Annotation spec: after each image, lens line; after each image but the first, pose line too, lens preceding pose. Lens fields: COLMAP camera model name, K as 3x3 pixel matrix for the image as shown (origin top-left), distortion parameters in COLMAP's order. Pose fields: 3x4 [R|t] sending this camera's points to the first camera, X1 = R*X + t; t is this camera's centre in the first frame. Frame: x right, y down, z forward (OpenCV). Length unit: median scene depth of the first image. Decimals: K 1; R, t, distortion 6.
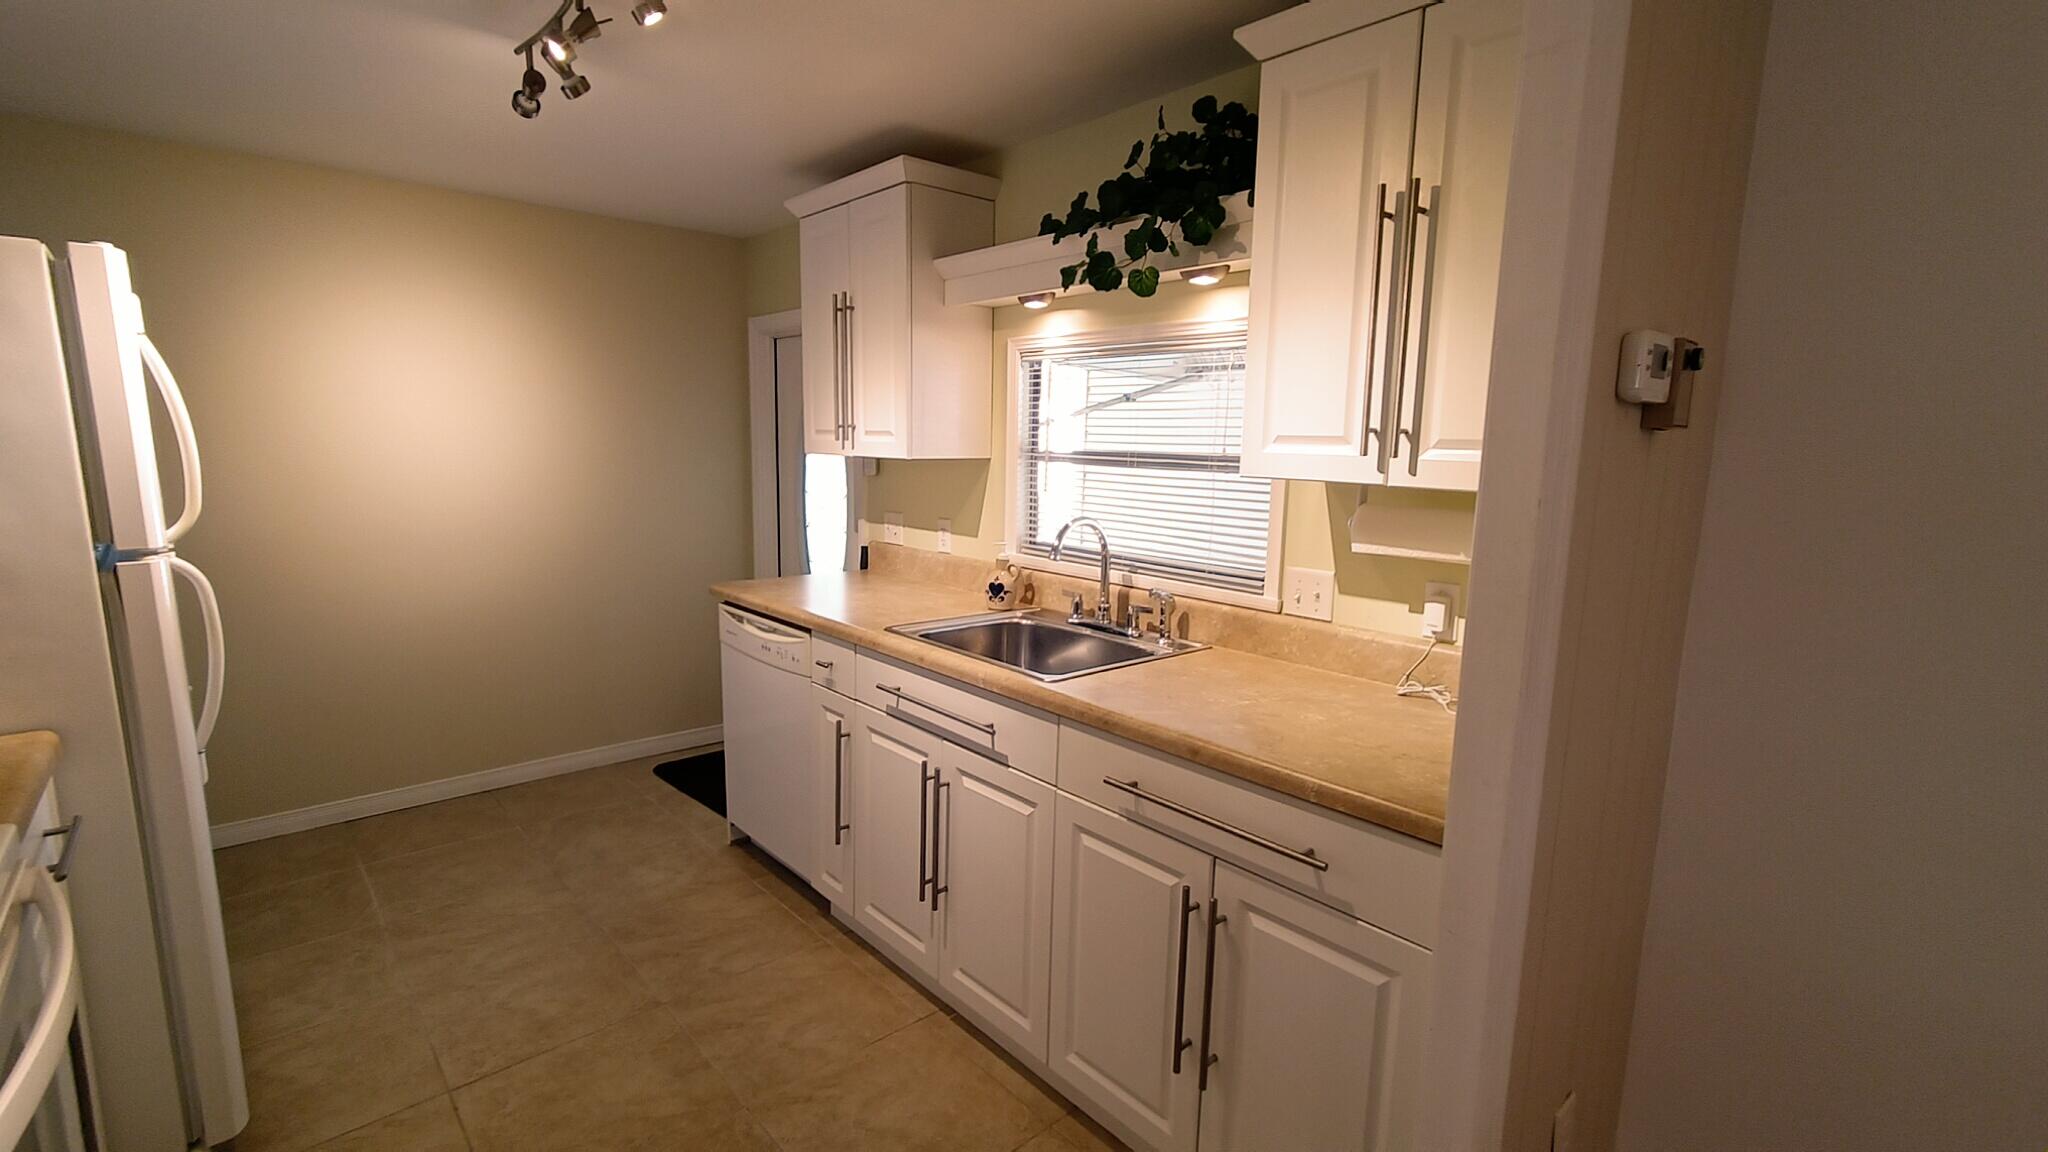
lens RADIAL K [[904.7, 0, 1014.1], [0, 904.7, 579.7], [0, 0, 1]] dist [0.005094, -0.000243]
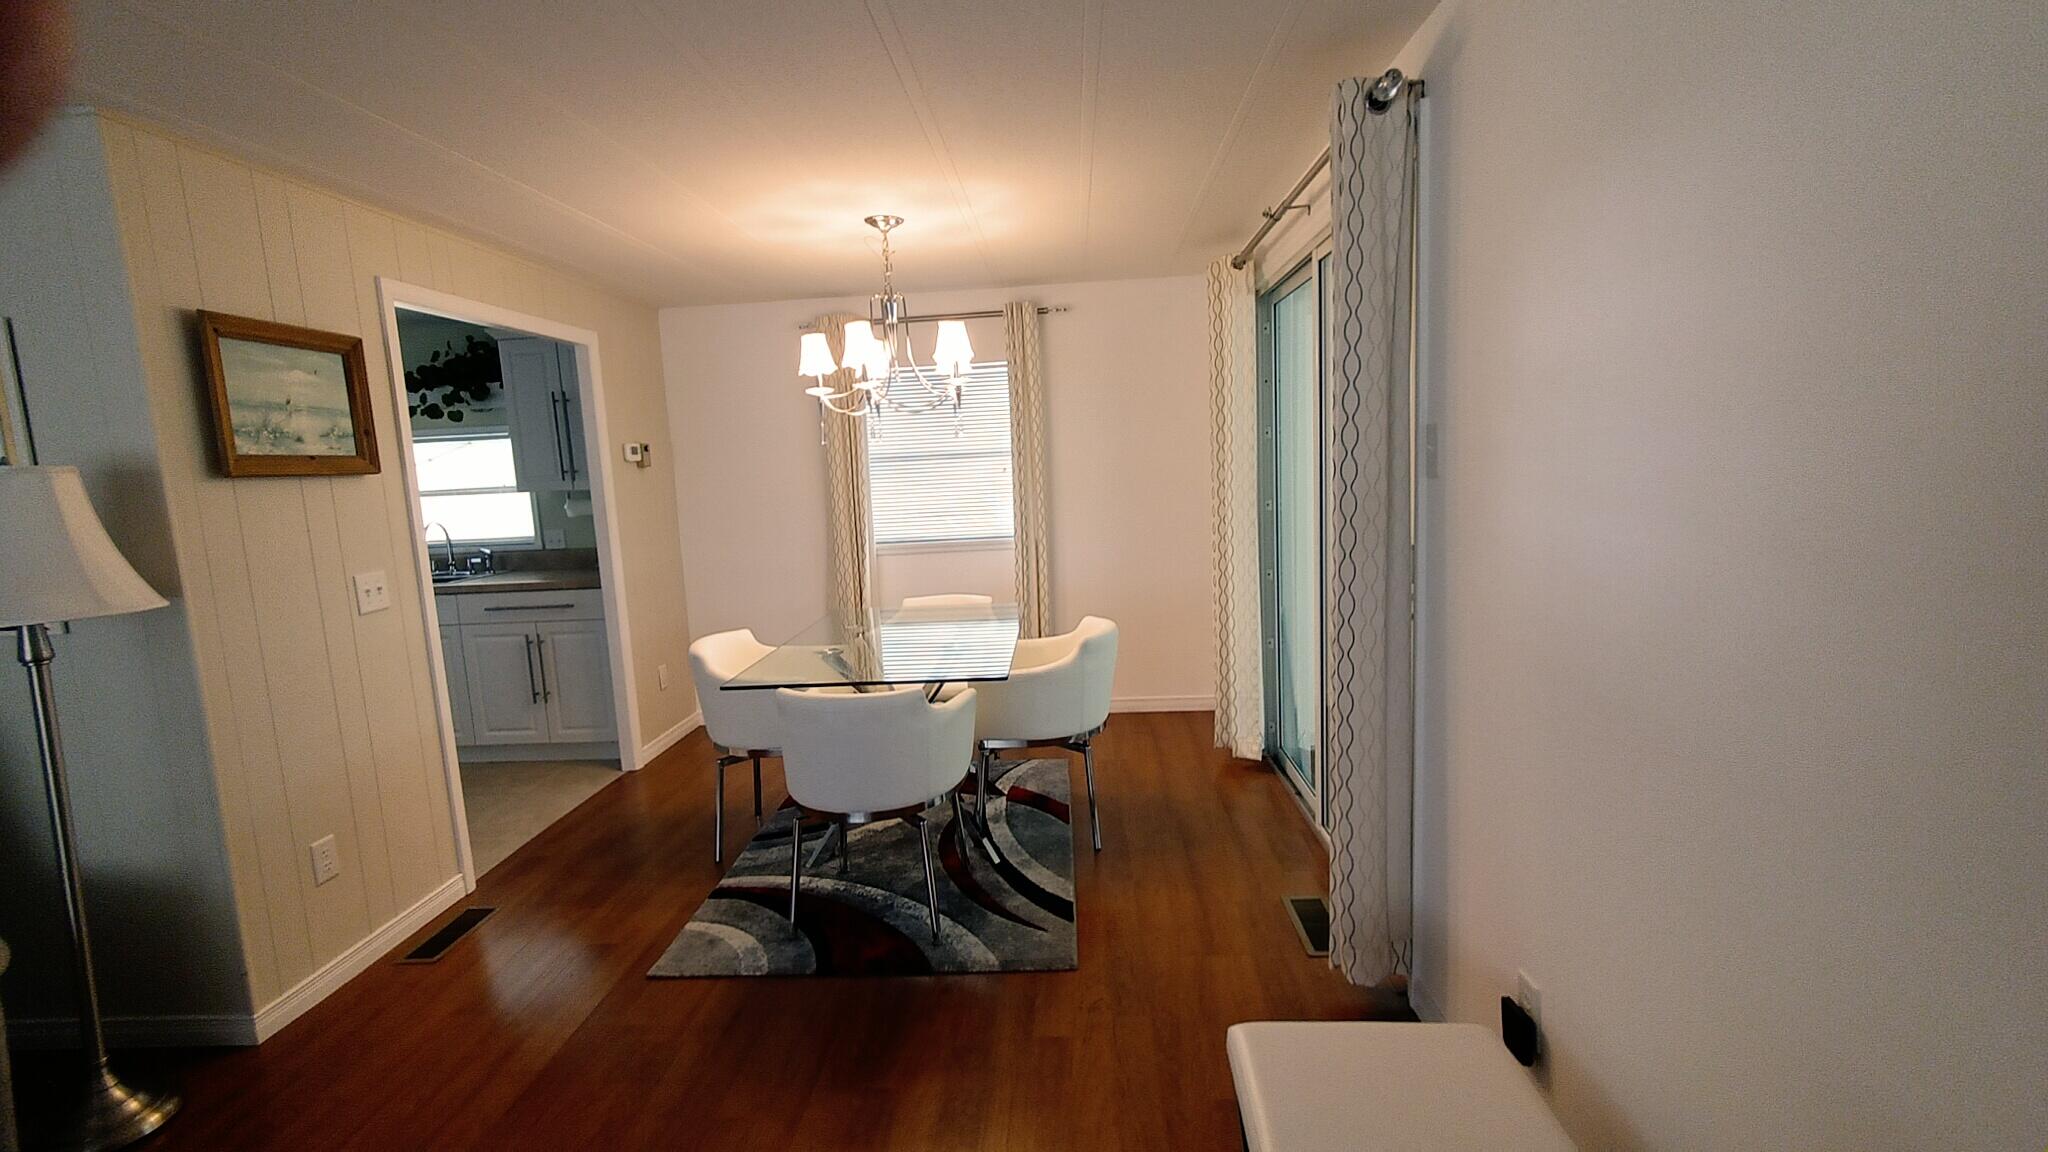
lens RADIAL K [[904.7, 0, 1028.8], [0, 904.7, 577.2], [0, 0, 1]] dist [0.005094, -0.000243]
pose [[0.701227, -0.147839, 0.697441, -0.447762], [0.174415, 0.984111, 0.033244, 0.230335], [-0.691274, 0.098333, 0.715871, -1.451568]]
